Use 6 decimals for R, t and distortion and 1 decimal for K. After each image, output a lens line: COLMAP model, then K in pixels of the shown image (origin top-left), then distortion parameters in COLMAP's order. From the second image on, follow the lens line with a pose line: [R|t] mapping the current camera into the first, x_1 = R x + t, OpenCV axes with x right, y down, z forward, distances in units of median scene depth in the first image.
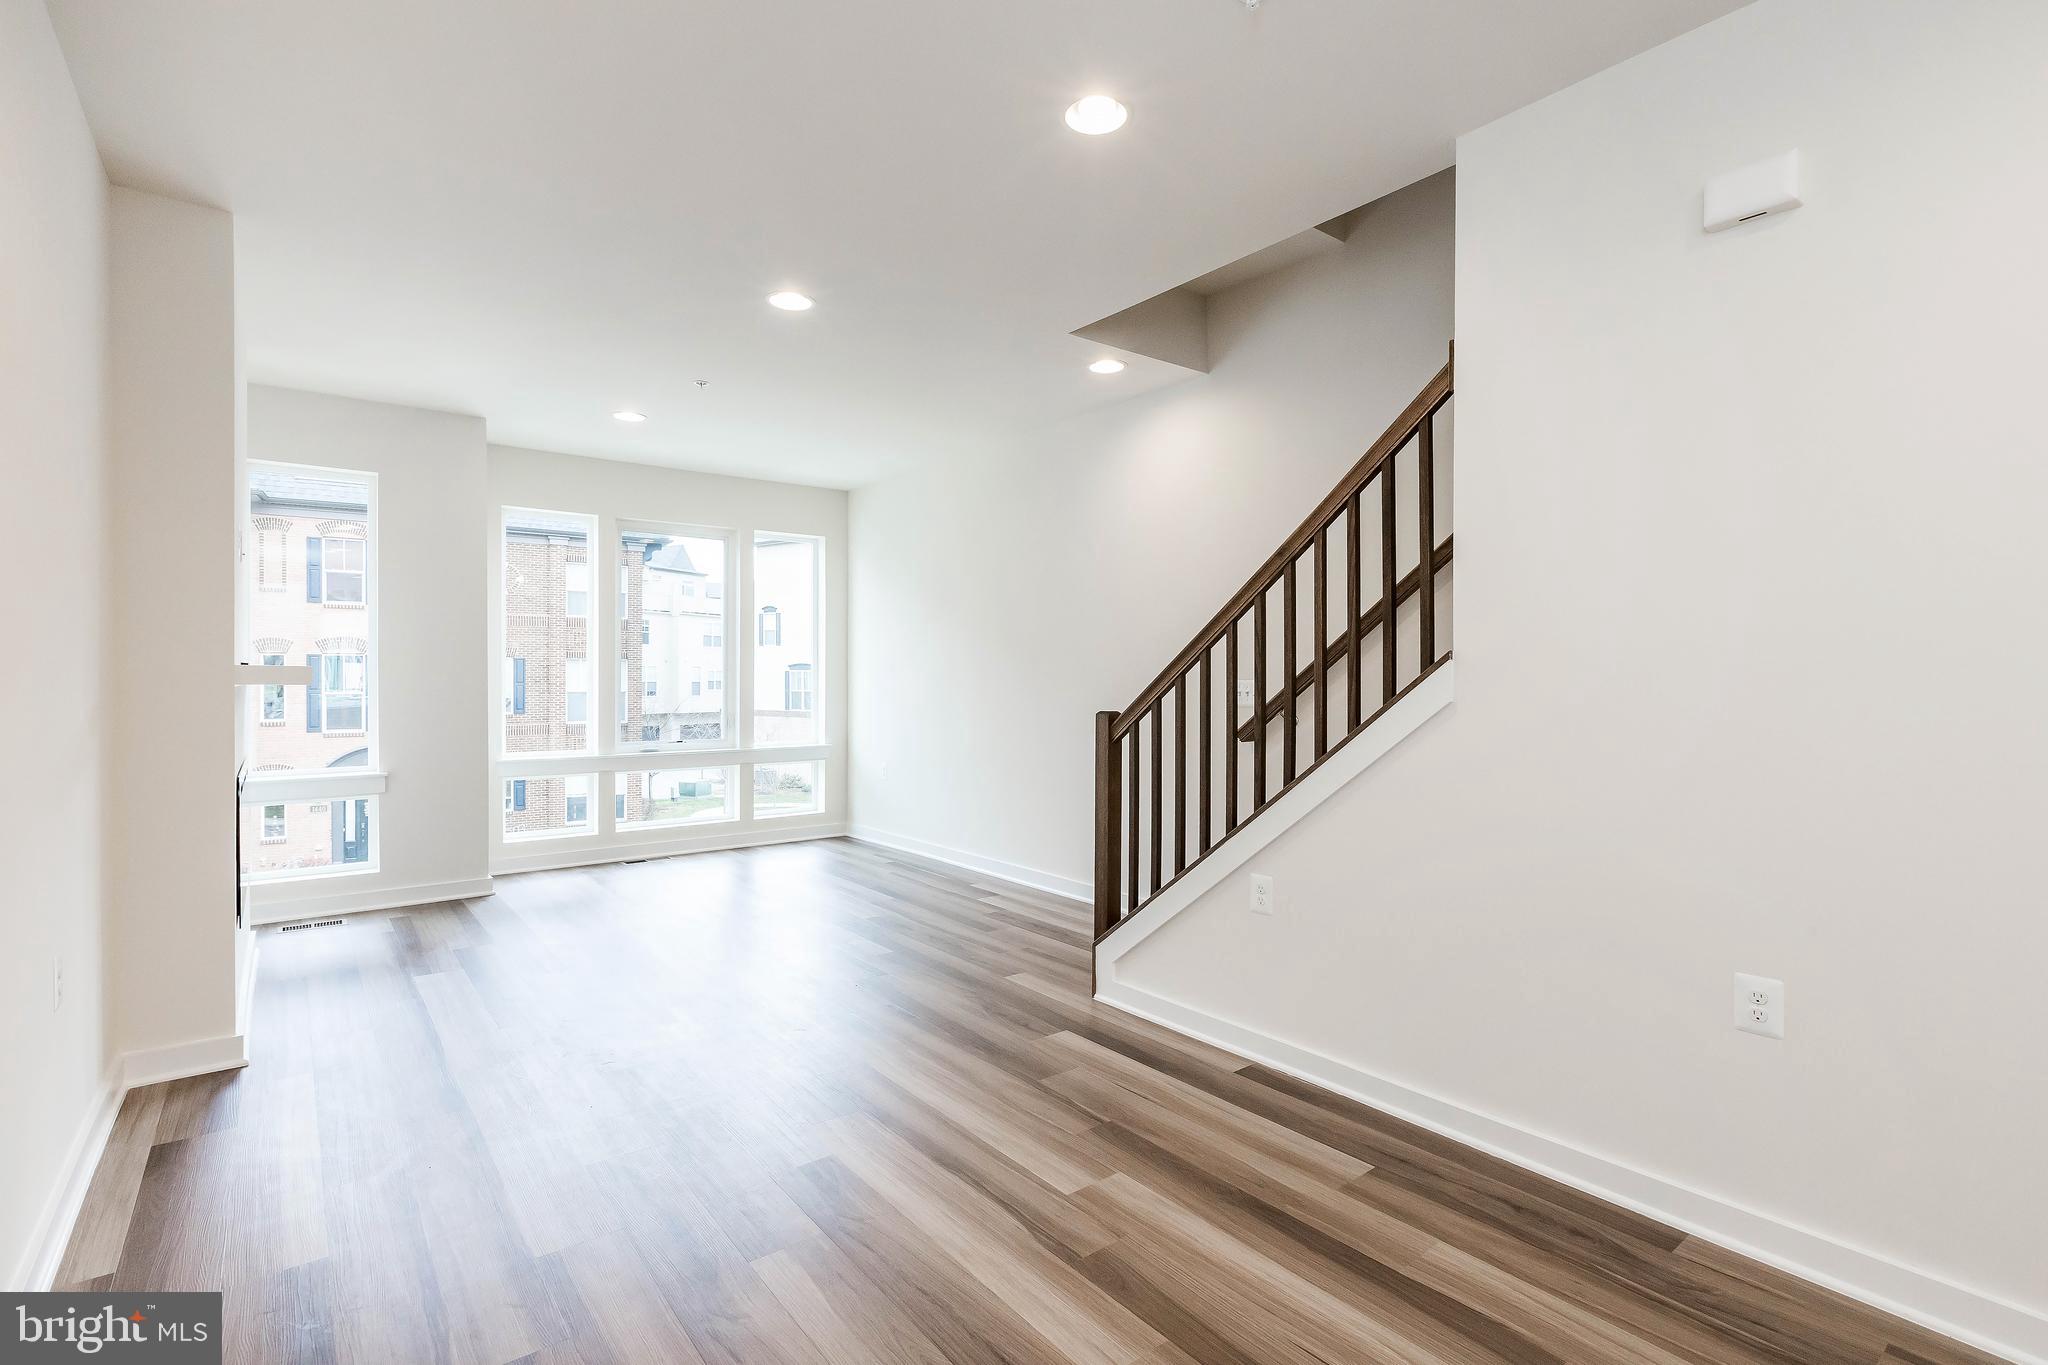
lens RADIAL K [[965.7, 0, 1023.7], [0, 965.7, 677.0], [0, 0, 1]] dist [-0.002194, -0.000897]
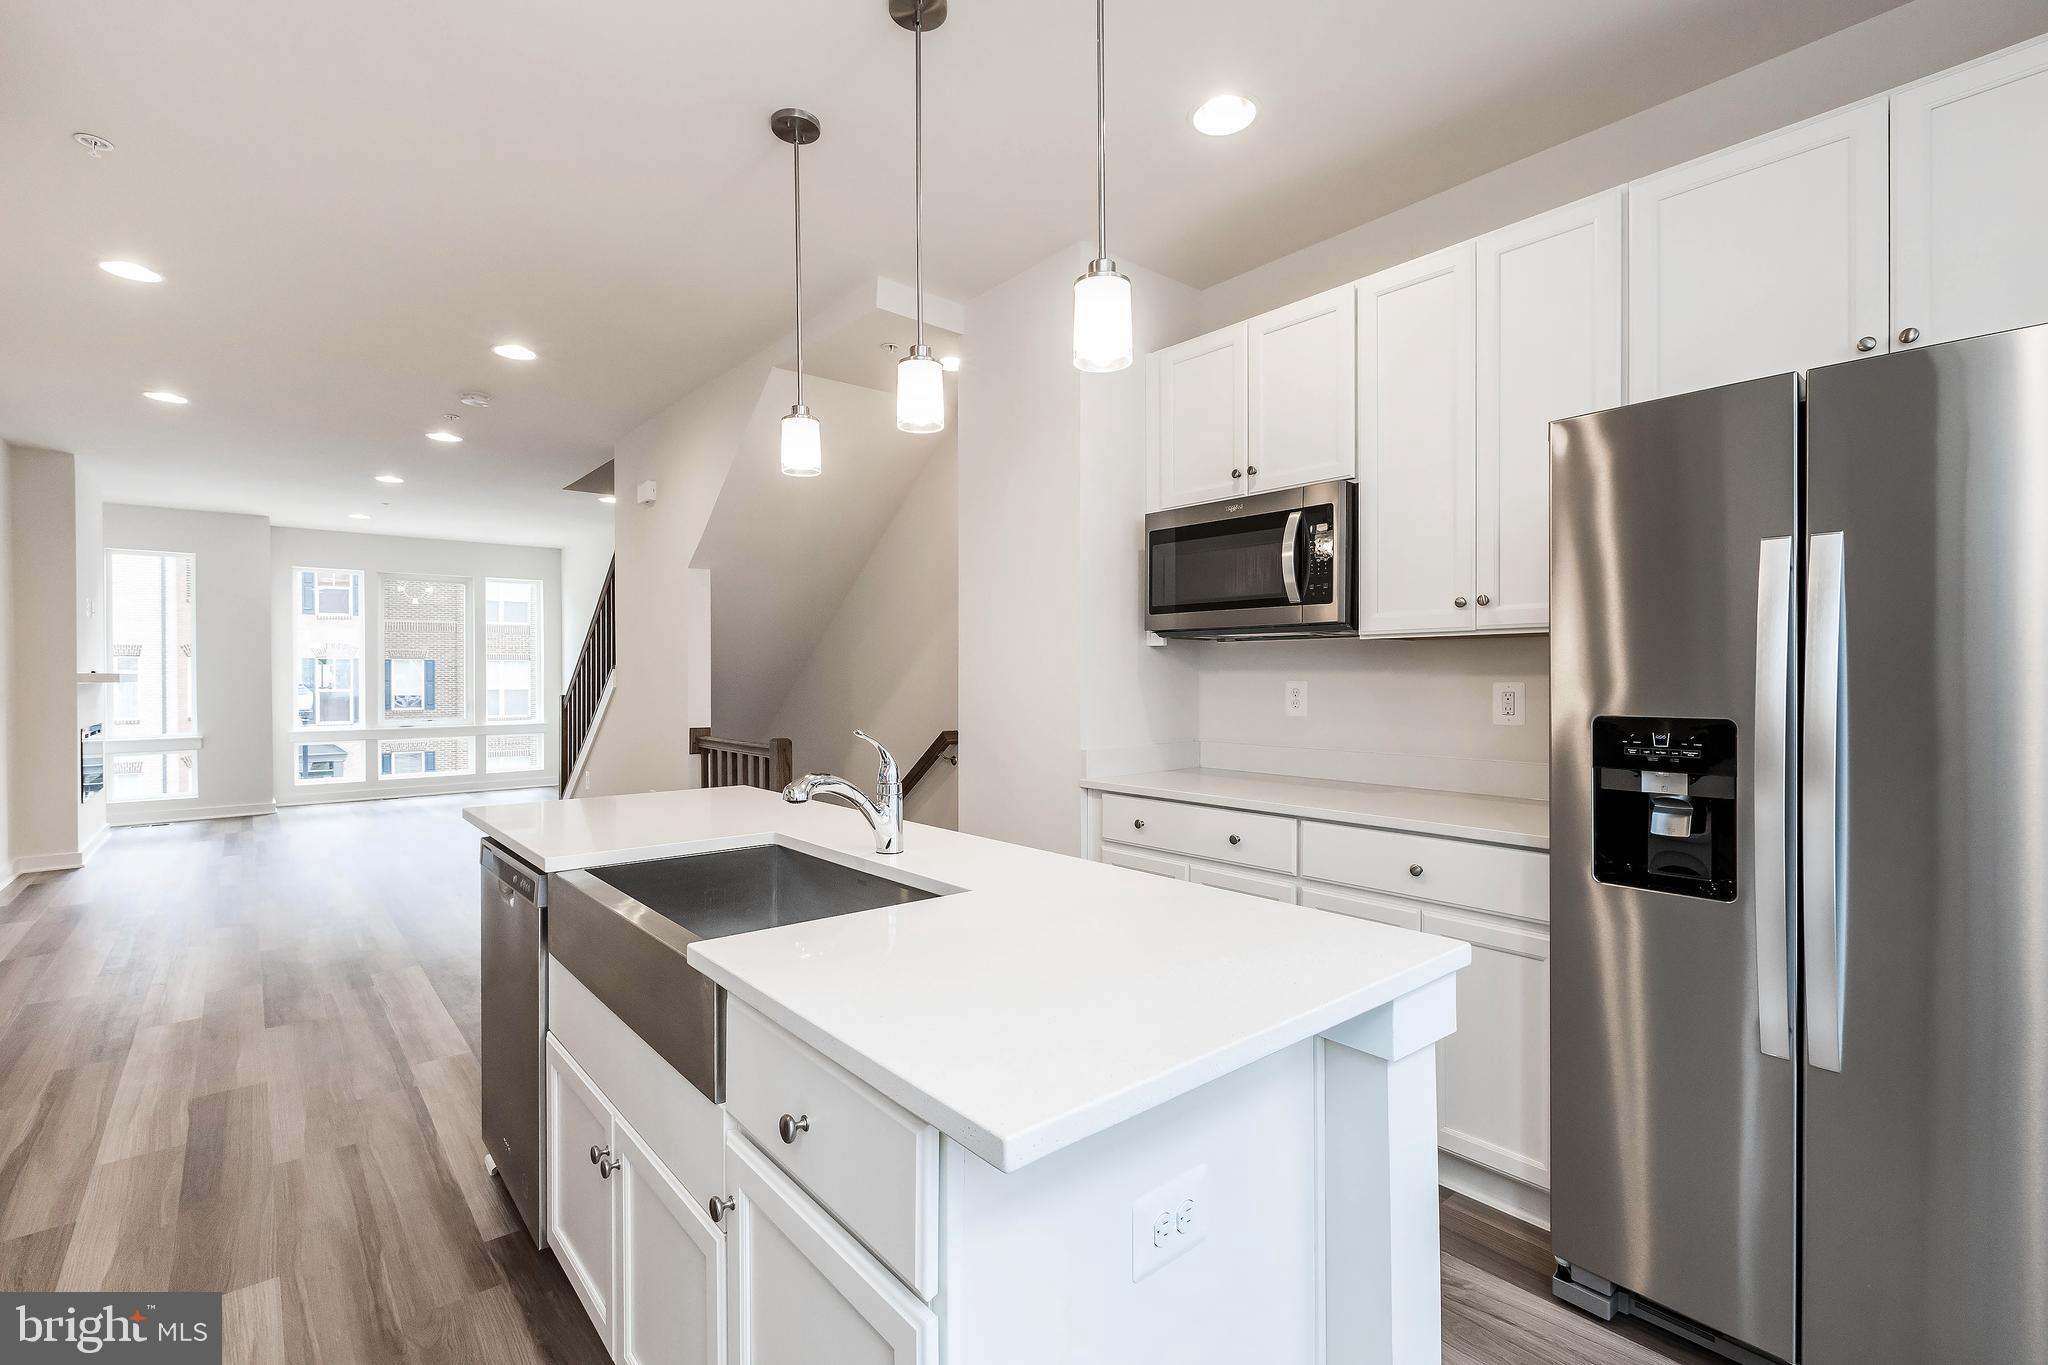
lens RADIAL K [[923.0, 0, 1000.8], [0, 923.0, 679.2], [0, 0, 1]] dist [-0.000312, 0.000142]
pose [[0.999692, -0.002263, 0.024719, 0.541788], [0.002111, 0.999979, 0.006150, -0.004185], [-0.024732, -0.006095, 0.999676, -0.499557]]
